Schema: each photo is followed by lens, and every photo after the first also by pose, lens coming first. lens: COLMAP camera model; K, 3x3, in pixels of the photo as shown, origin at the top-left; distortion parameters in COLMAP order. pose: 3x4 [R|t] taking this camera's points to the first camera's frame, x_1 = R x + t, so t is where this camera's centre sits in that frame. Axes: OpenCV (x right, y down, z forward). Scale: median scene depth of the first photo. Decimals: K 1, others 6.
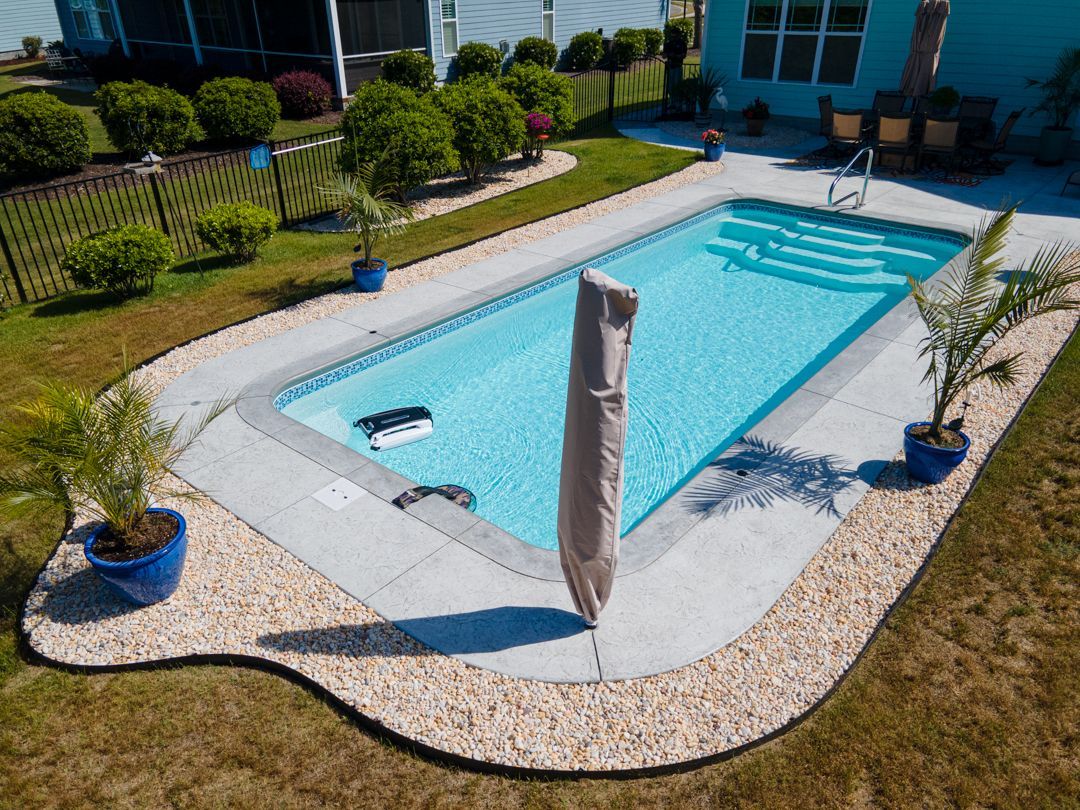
lens RADIAL K [[788.1, 0, 536.4], [0, 788.1, 405.9], [0, 0, 1]] dist [0.015475, 0.049904]
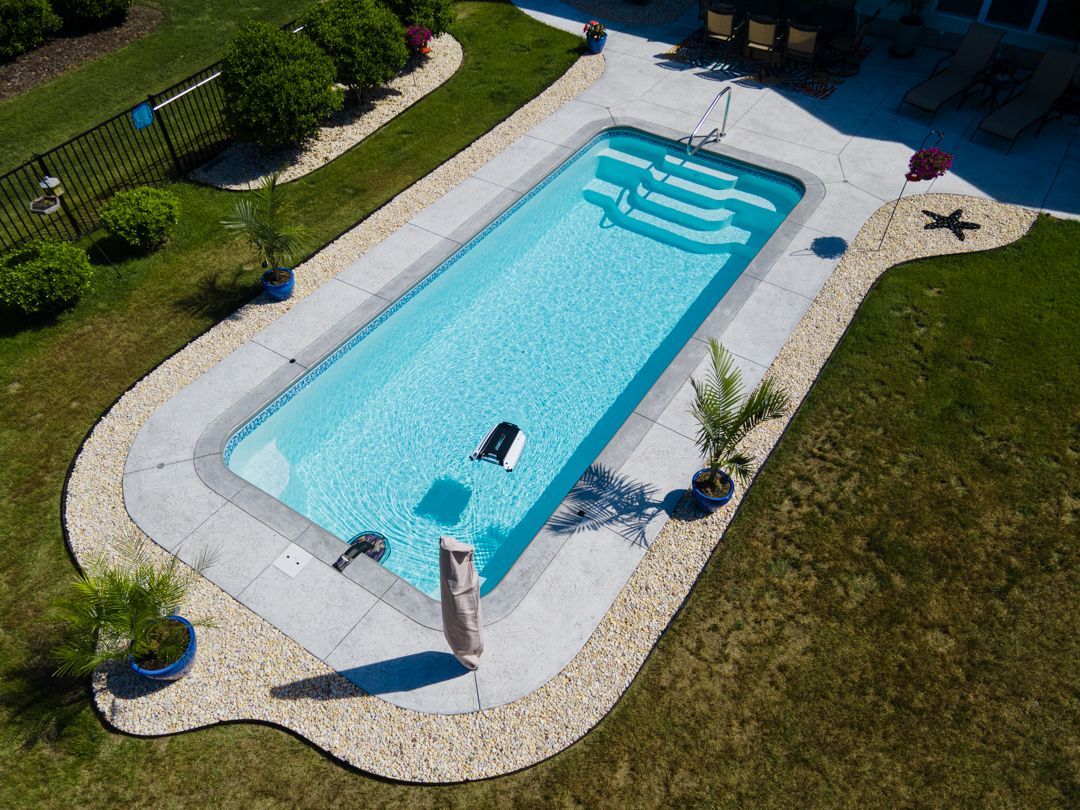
lens RADIAL K [[788.1, 0, 536.4], [0, 788.1, 405.9], [0, 0, 1]] dist [0.015475, 0.049904]
pose [[0.993881, -0.079015, 0.077188, 0.093707], [0.050893, 0.947760, 0.314898, -0.586516], [-0.098037, -0.309042, 0.945982, -0.282640]]
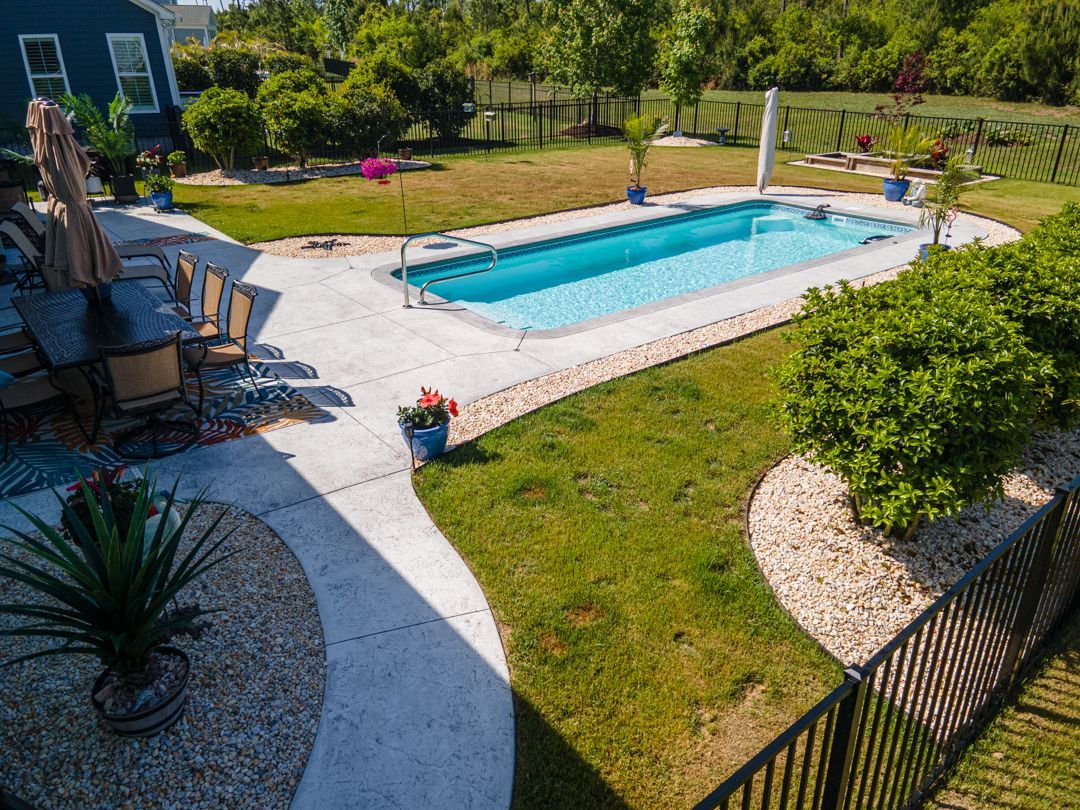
lens RADIAL K [[788.1, 0, 536.4], [0, 788.1, 405.9], [0, 0, 1]] dist [0.015475, 0.049904]
pose [[-0.976133, -0.075770, 0.203526, 0.227856], [0.120135, 0.592323, 0.796694, -1.914788], [-0.180918, 0.802130, -0.569084, 3.500675]]
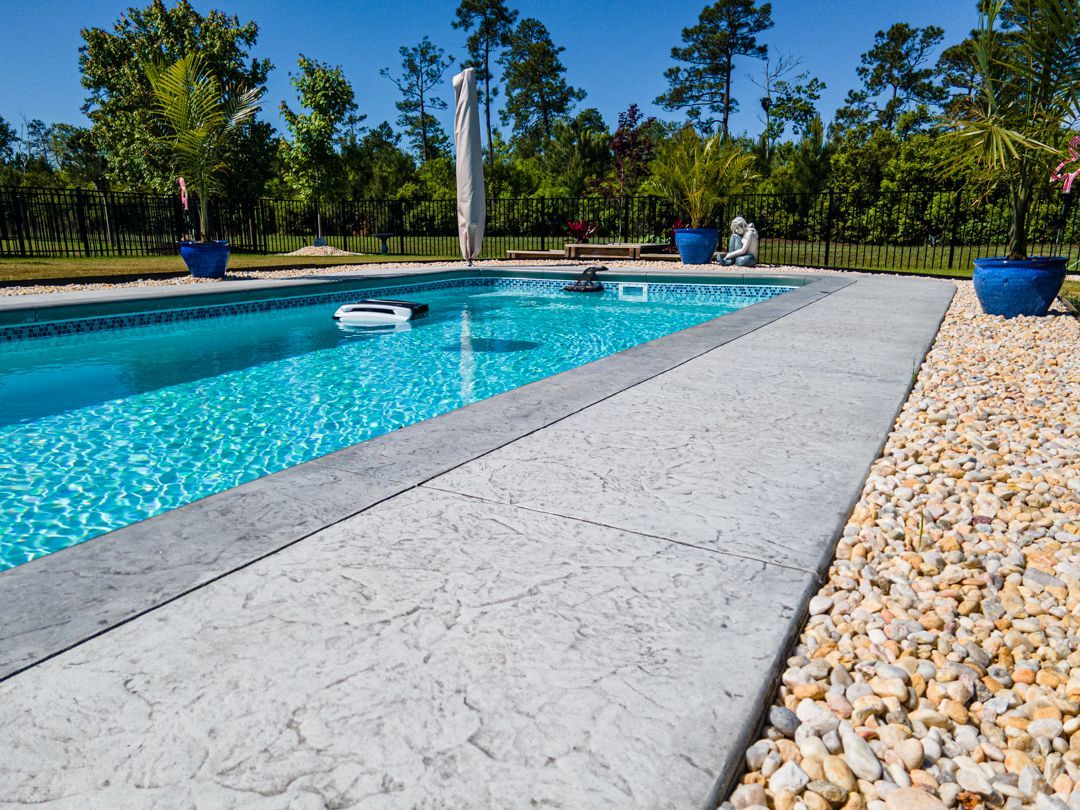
lens RADIAL K [[794.7, 0, 540.0], [0, 794.7, 405.0], [0, 0, 1]] dist [0.000067, 0.091153]
pose [[-0.981238, 0.054900, -0.184818, 0.242233], [-0.083044, 0.744771, 0.662133, -0.684116], [0.173998, 0.665058, -0.726239, 2.293401]]
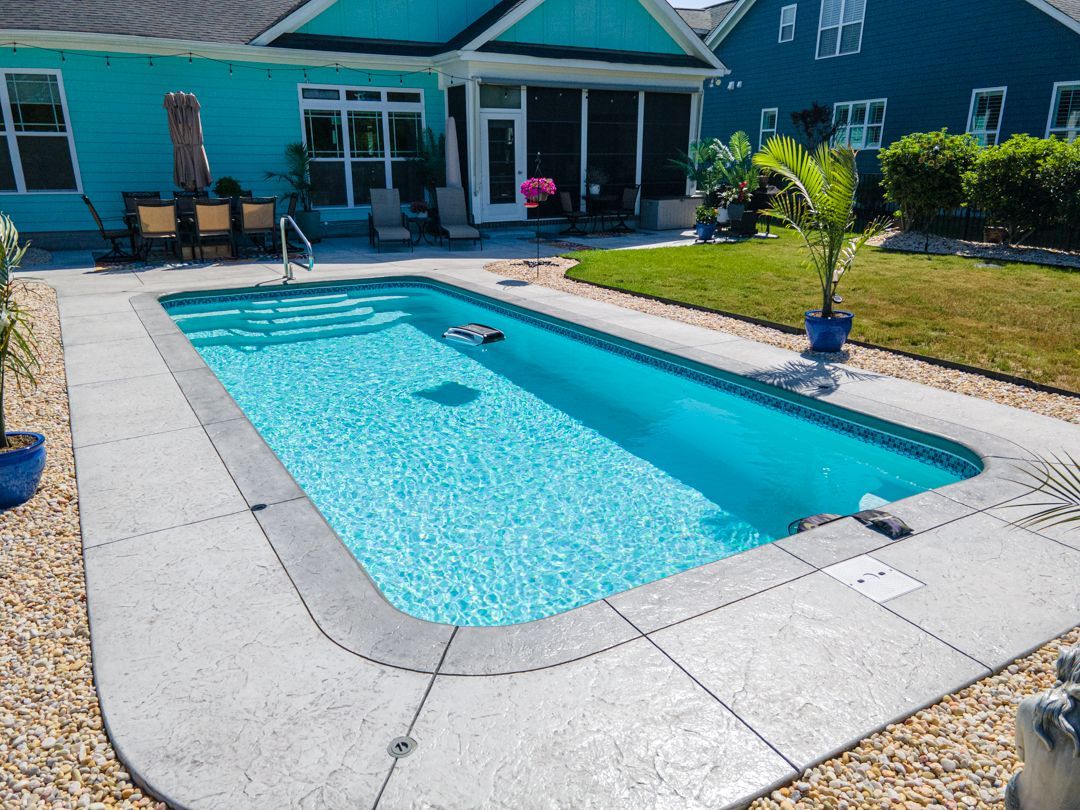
lens RADIAL K [[788.1, 0, 536.4], [0, 788.1, 405.9], [0, 0, 1]] dist [0.015475, 0.049904]
pose [[0.332021, -0.277906, 0.901405, -0.868188], [0.454610, 0.884453, 0.105230, -0.186641], [-0.826494, 0.374849, 0.419996, 0.953606]]
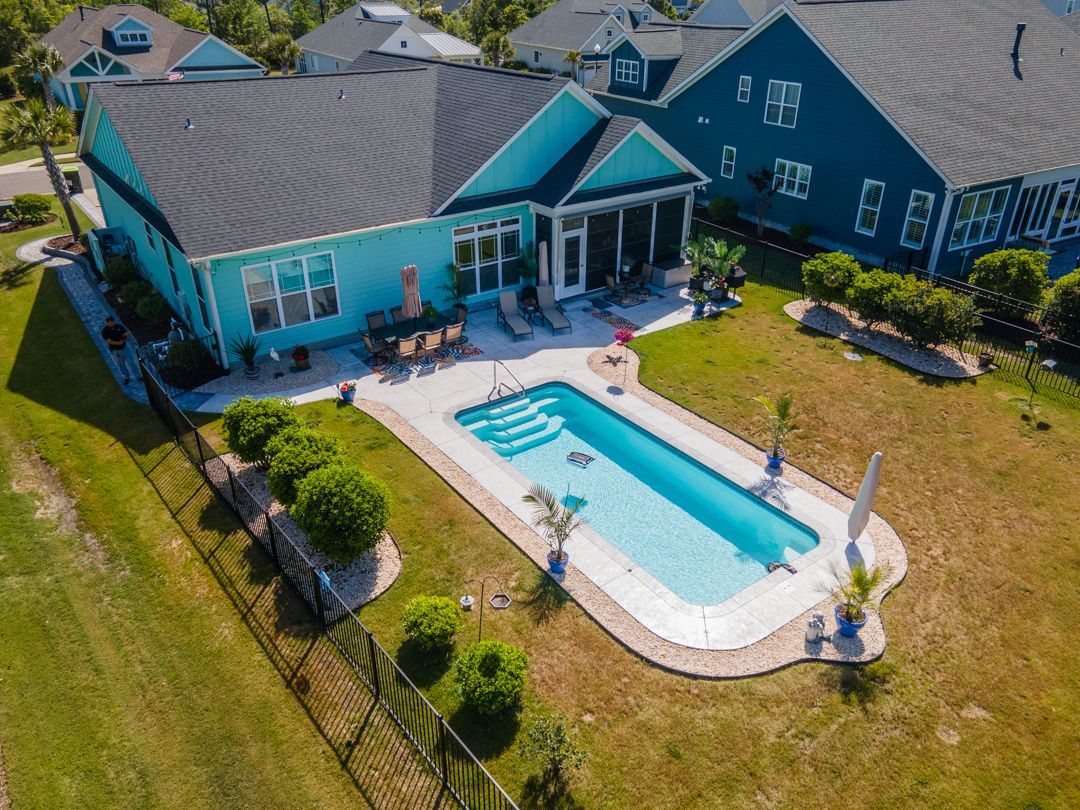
lens RADIAL K [[788.1, 0, 536.4], [0, 788.1, 405.9], [0, 0, 1]] dist [0.015475, 0.049904]
pose [[0.247166, -0.450844, 0.857700, -2.527586], [0.464793, 0.831846, 0.303314, -1.629754], [-0.850221, 0.323684, 0.415153, 0.449570]]
